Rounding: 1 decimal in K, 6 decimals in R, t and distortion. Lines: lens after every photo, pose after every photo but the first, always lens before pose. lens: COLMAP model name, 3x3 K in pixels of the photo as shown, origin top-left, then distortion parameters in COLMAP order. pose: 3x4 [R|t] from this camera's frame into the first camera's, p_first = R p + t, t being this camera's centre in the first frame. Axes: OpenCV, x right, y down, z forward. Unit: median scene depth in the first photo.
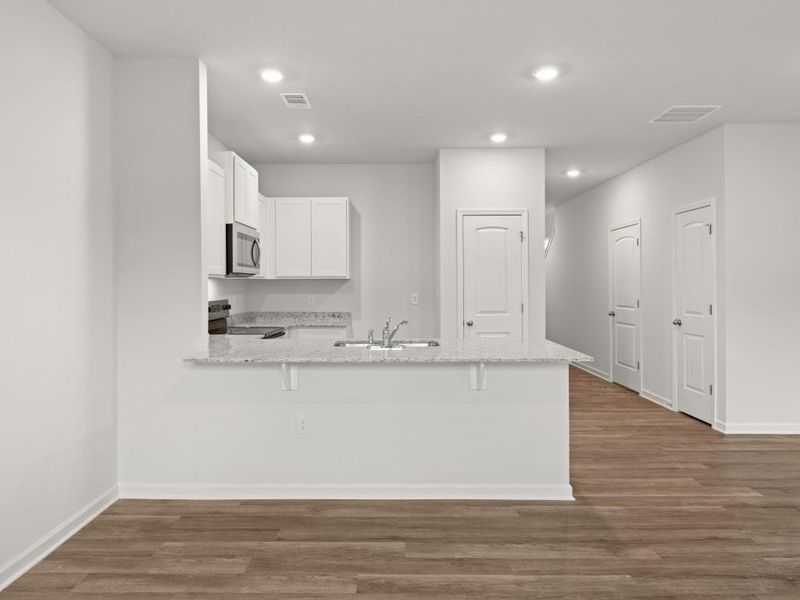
lens RADIAL K [[515.5, 0, 394.5], [0, 515.5, 284.9], [0, 0, 1]] dist [-0.002965, -0.001419]
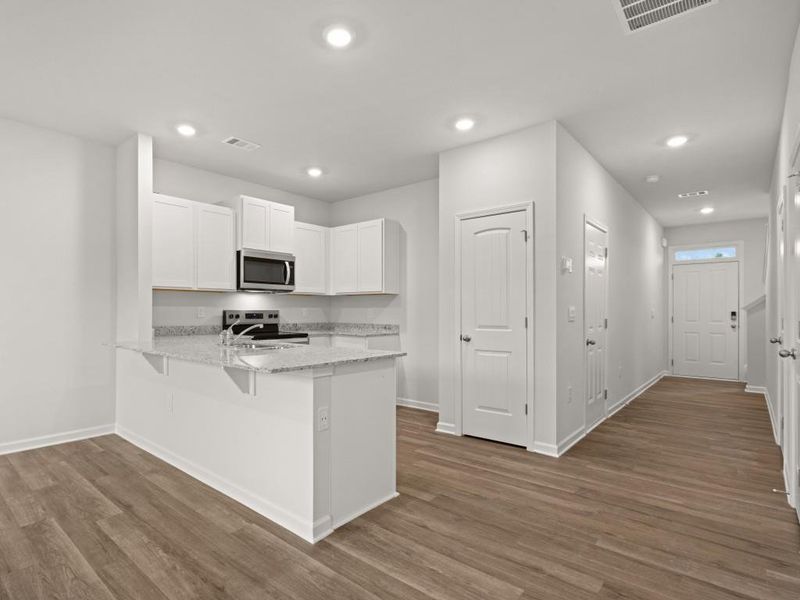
lens RADIAL K [[422.4, 0, 345.0], [0, 422.4, 311.9], [0, 0, 1]] dist [-0.006478, -0.002781]
pose [[0.744221, 0.006156, -0.667905, 0.622857], [-0.004410, 0.999981, 0.004303, 0.033344], [0.667919, -0.000257, 0.744234, 0.398341]]
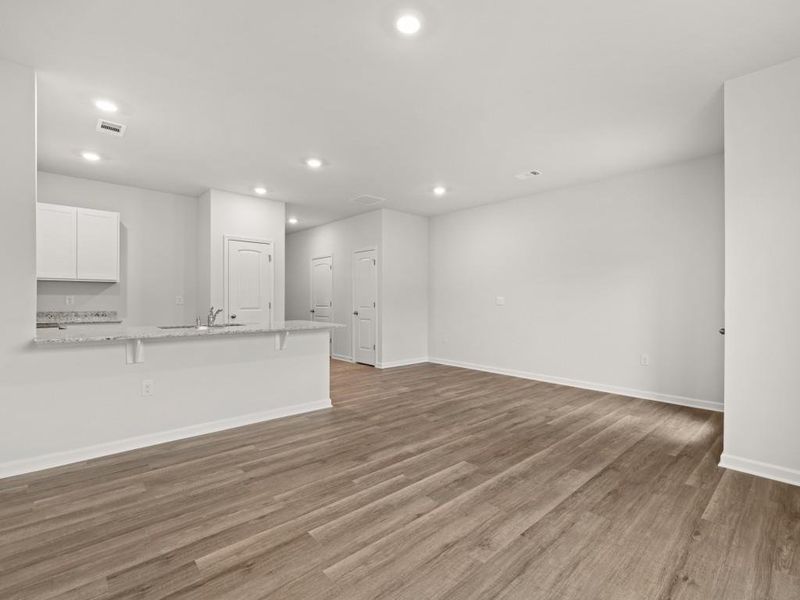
lens RADIAL K [[370.0, 0, 406.3], [0, 370.0, 299.6], [0, 0, 1]] dist [-0.002988, 0.000989]
pose [[0.734572, 0.006672, 0.678498, -0.251343], [-0.006662, 0.999974, -0.002621, 0.035550], [-0.678499, -0.002595, 0.734597, -0.088161]]
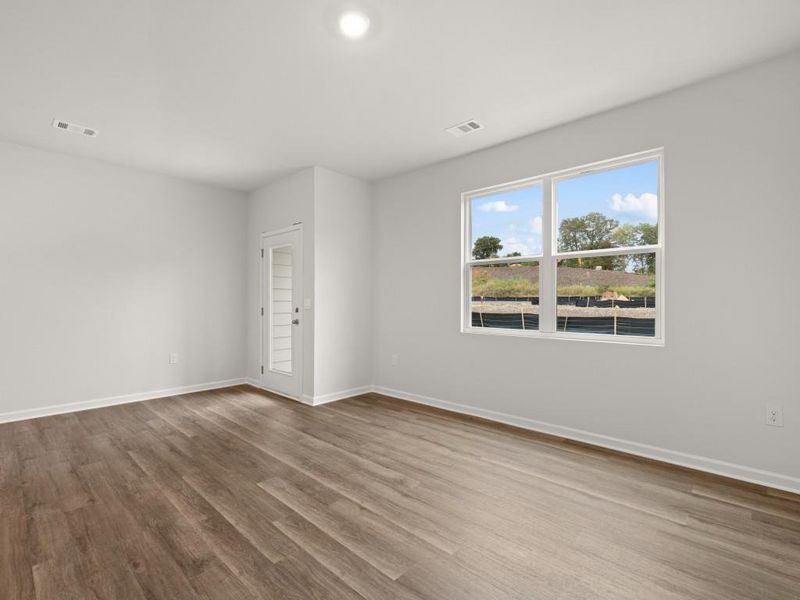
lens RADIAL K [[385.5, 0, 398.4], [0, 385.5, 300.2], [0, 0, 1]] dist [-0.000891, -0.001136]
pose [[-0.736149, 0.005889, 0.676794, -0.298883], [0.001320, 0.999973, -0.007266, 0.037548], [-0.676818, -0.004455, -0.736137, 0.586305]]
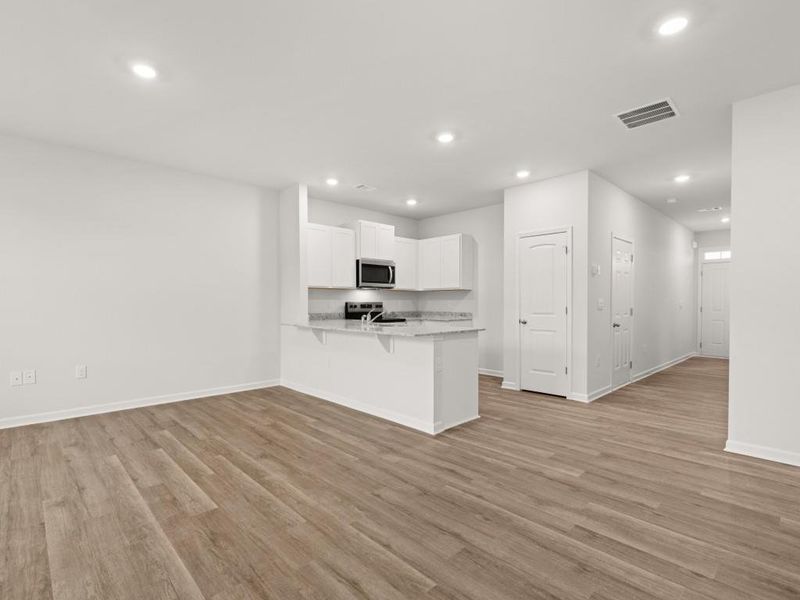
lens RADIAL K [[385.5, 0, 381.4], [0, 385.5, 308.2], [0, 0, 1]] dist [-0.000891, -0.001136]
pose [[0.692159, 0.014849, -0.721592, 0.763430], [-0.002934, 0.999838, 0.017761, 0.032424], [0.721739, -0.010176, 0.692091, 0.110362]]
